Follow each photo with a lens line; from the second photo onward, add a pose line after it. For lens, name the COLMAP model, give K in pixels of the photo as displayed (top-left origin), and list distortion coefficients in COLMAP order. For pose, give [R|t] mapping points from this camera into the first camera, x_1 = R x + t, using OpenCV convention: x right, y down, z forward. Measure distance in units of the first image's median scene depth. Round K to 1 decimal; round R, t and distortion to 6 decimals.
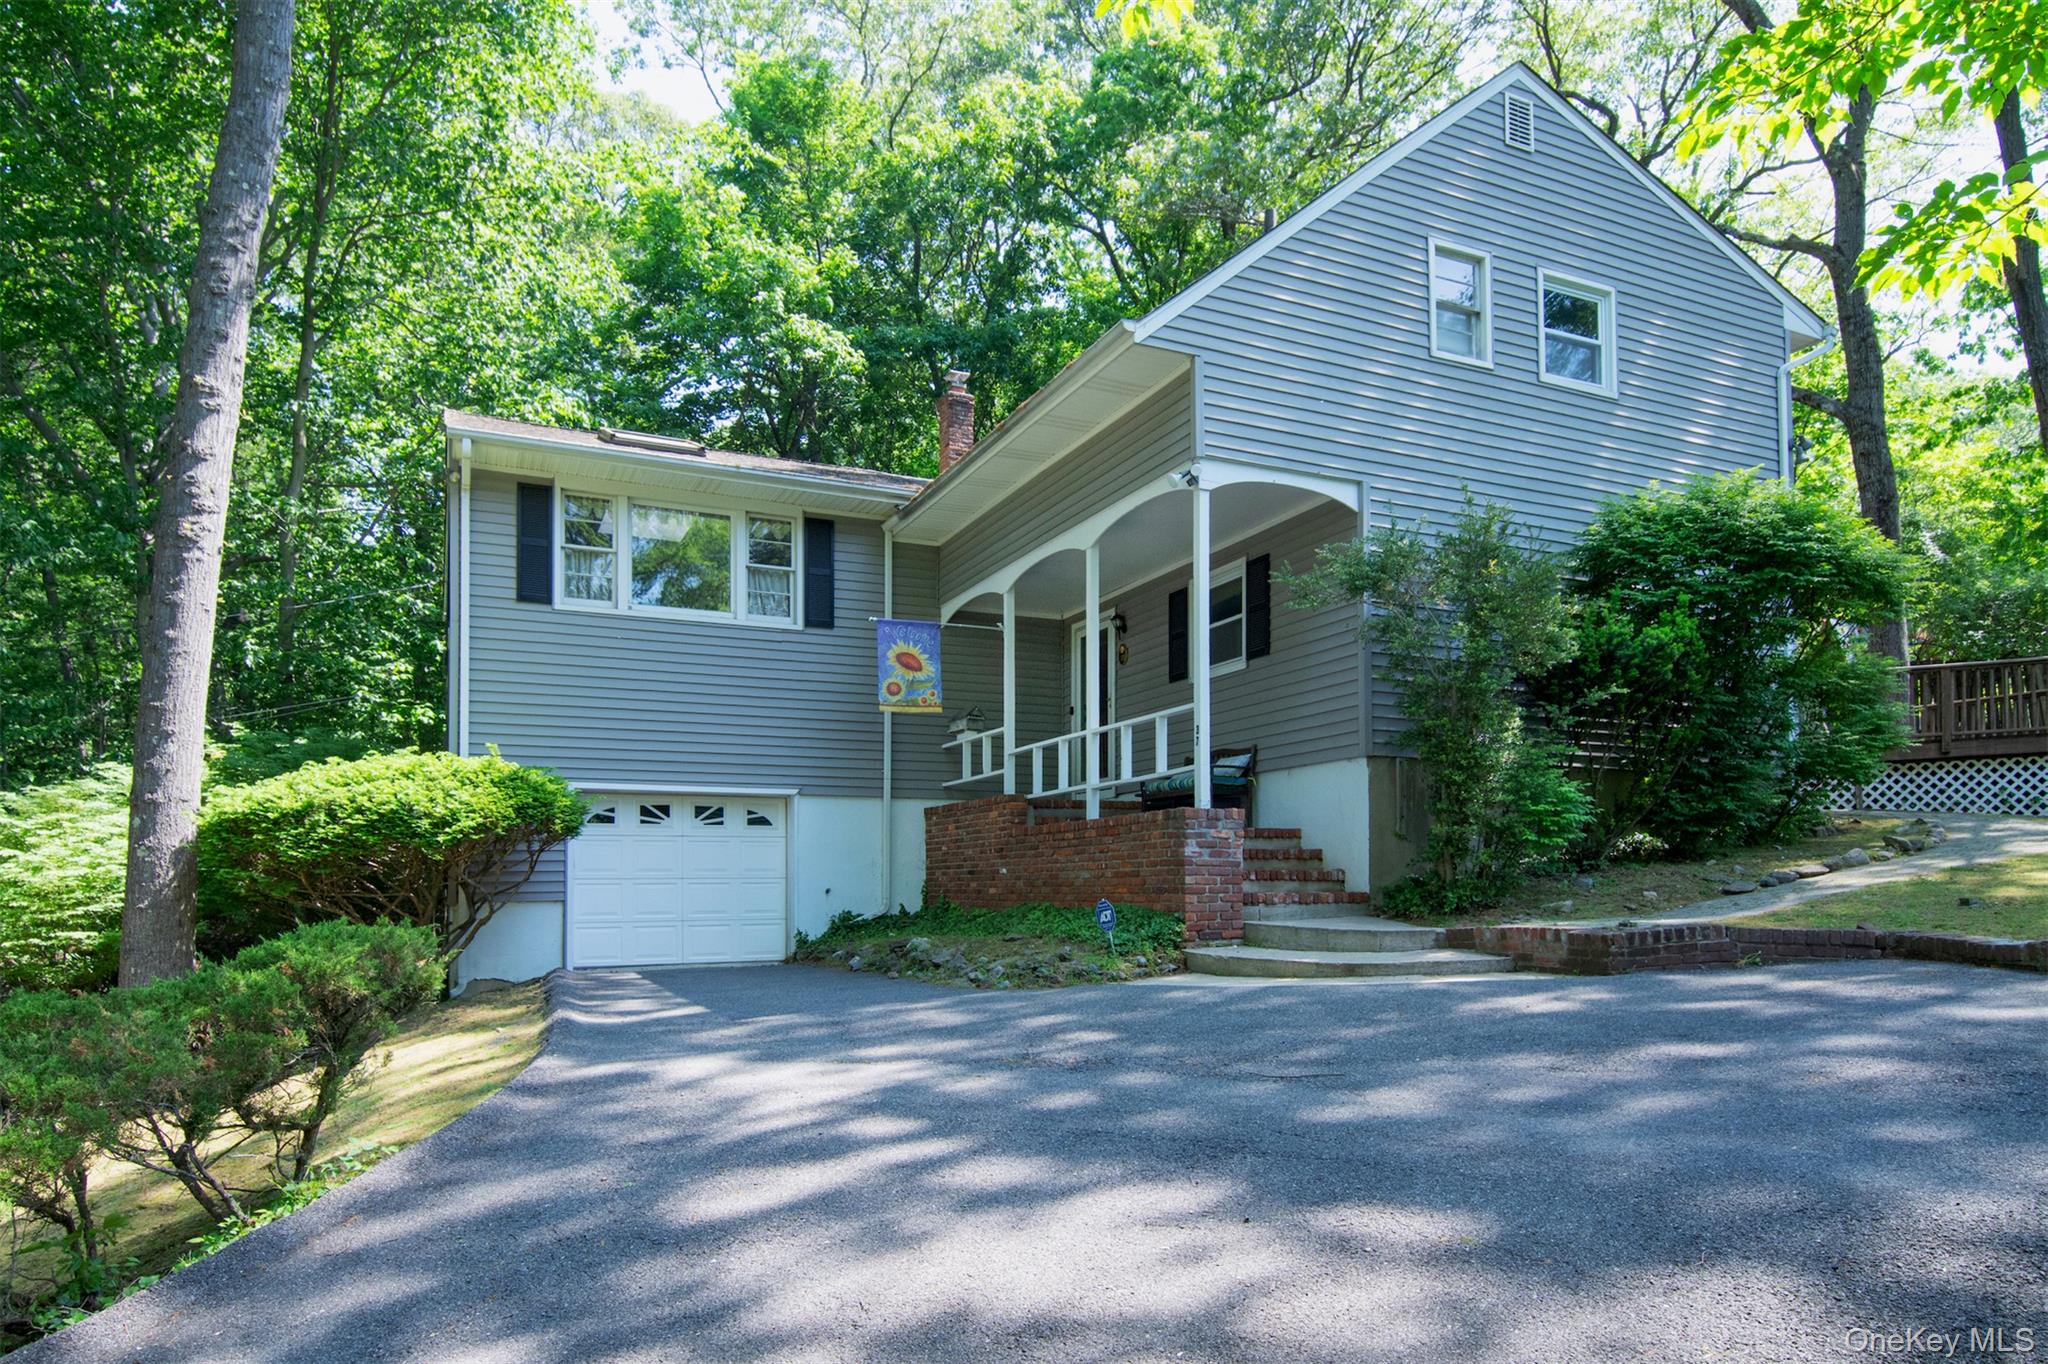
lens RADIAL K [[1228.8, 0, 1025.8], [0, 1228.8, 842.4], [0, 0, 1]] dist [0.004973, -0.010748]
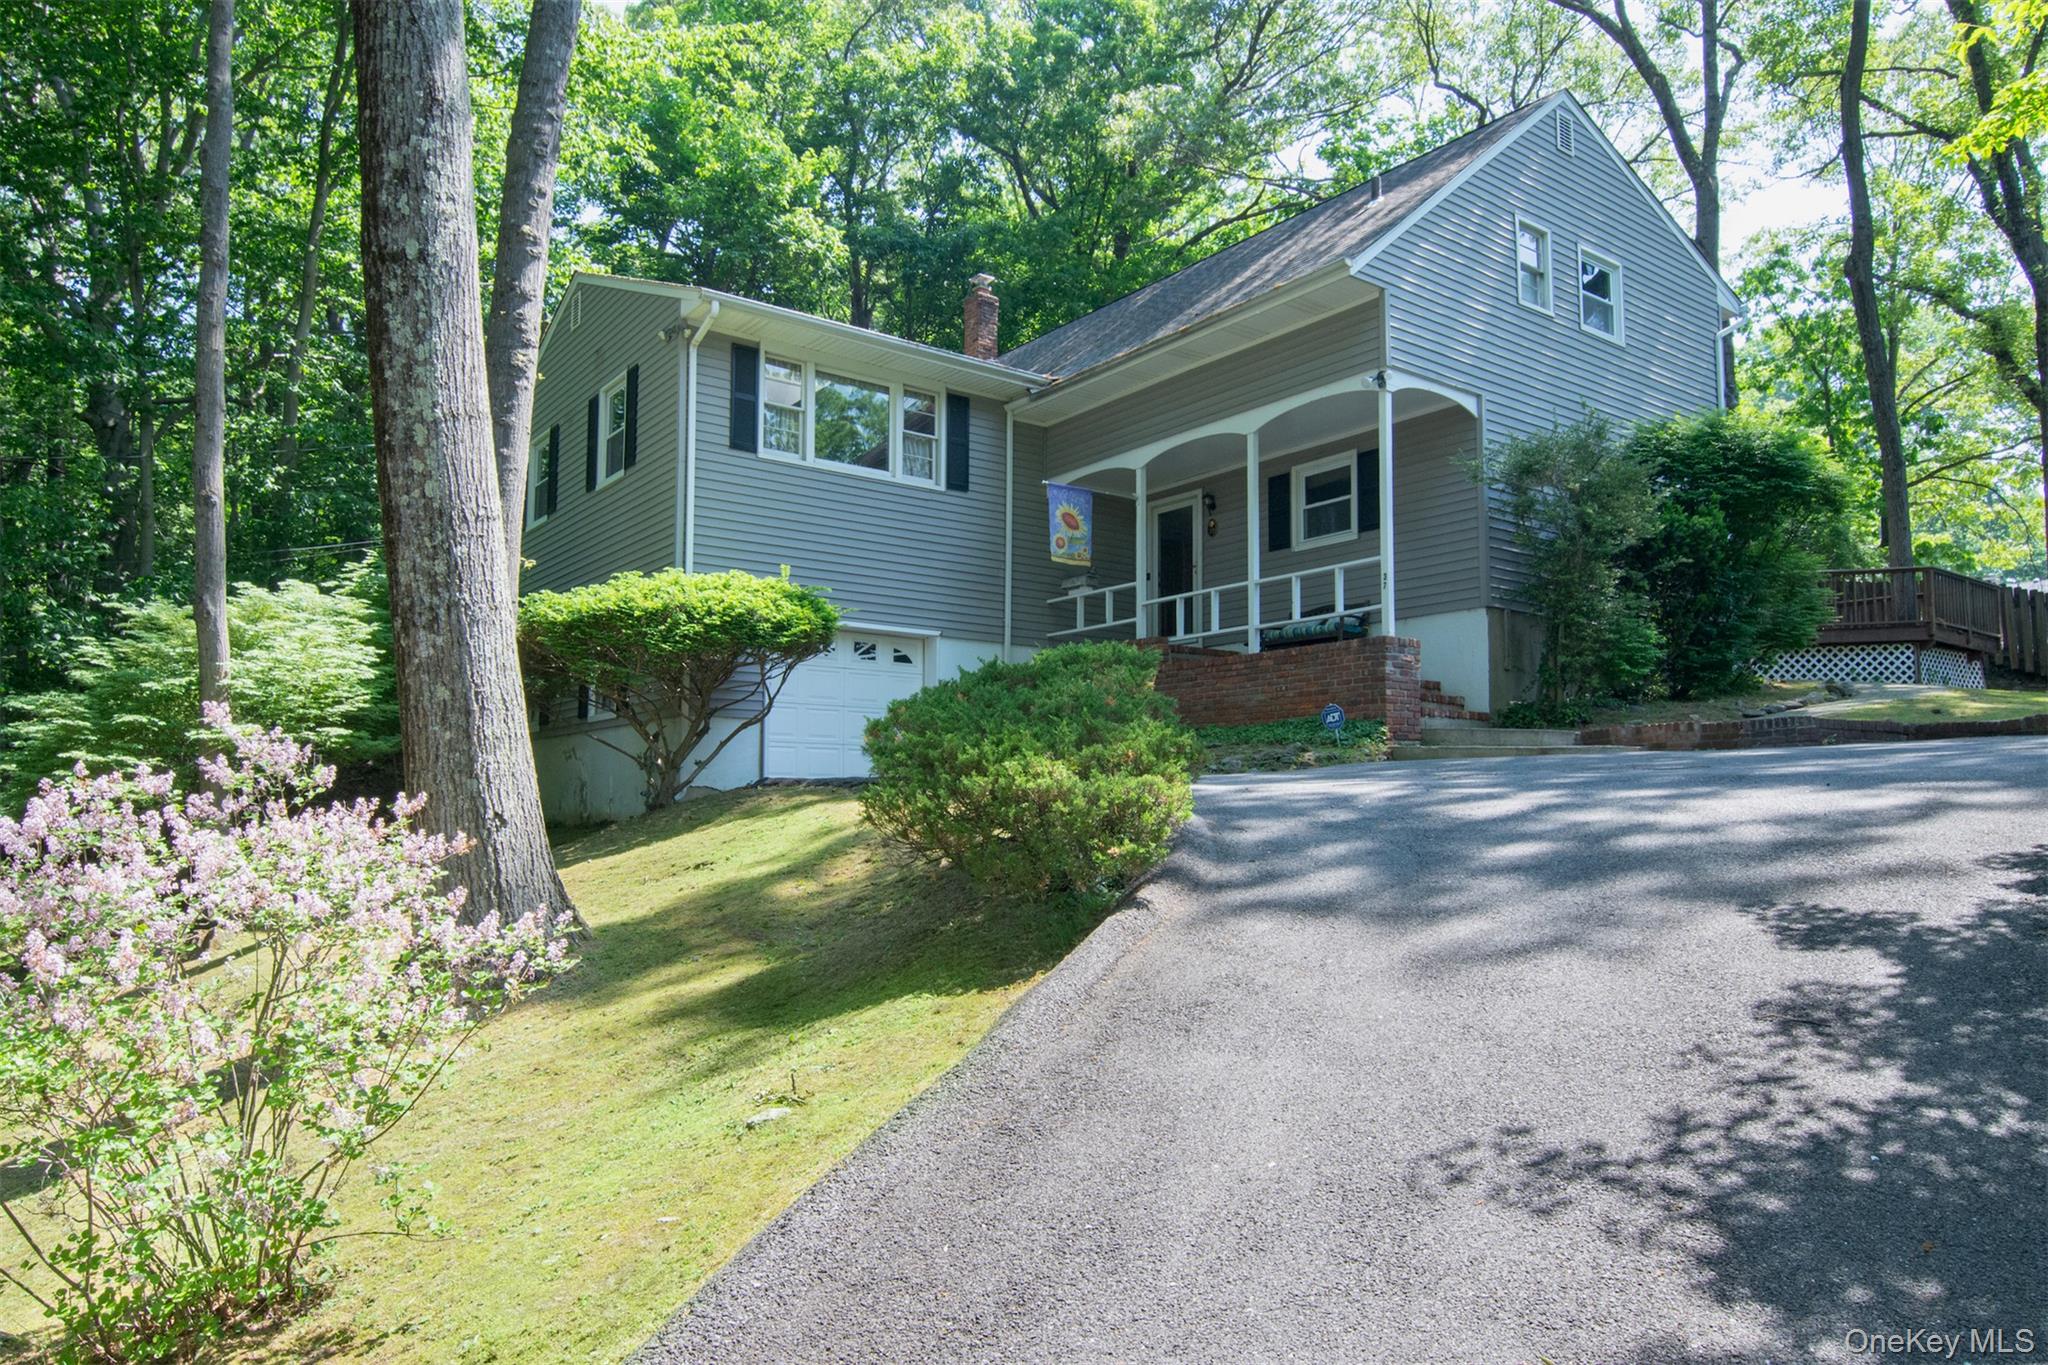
lens RADIAL K [[1269.5, 0, 1024.0], [0, 1269.5, 682.5], [0, 0, 1]] dist [0.003663, 0.000073]
pose [[0.981634, 0.030025, 0.188397, -0.360003], [-0.018751, 0.997941, -0.061340, 0.080333], [-0.189851, 0.056681, 0.980175, -0.162002]]
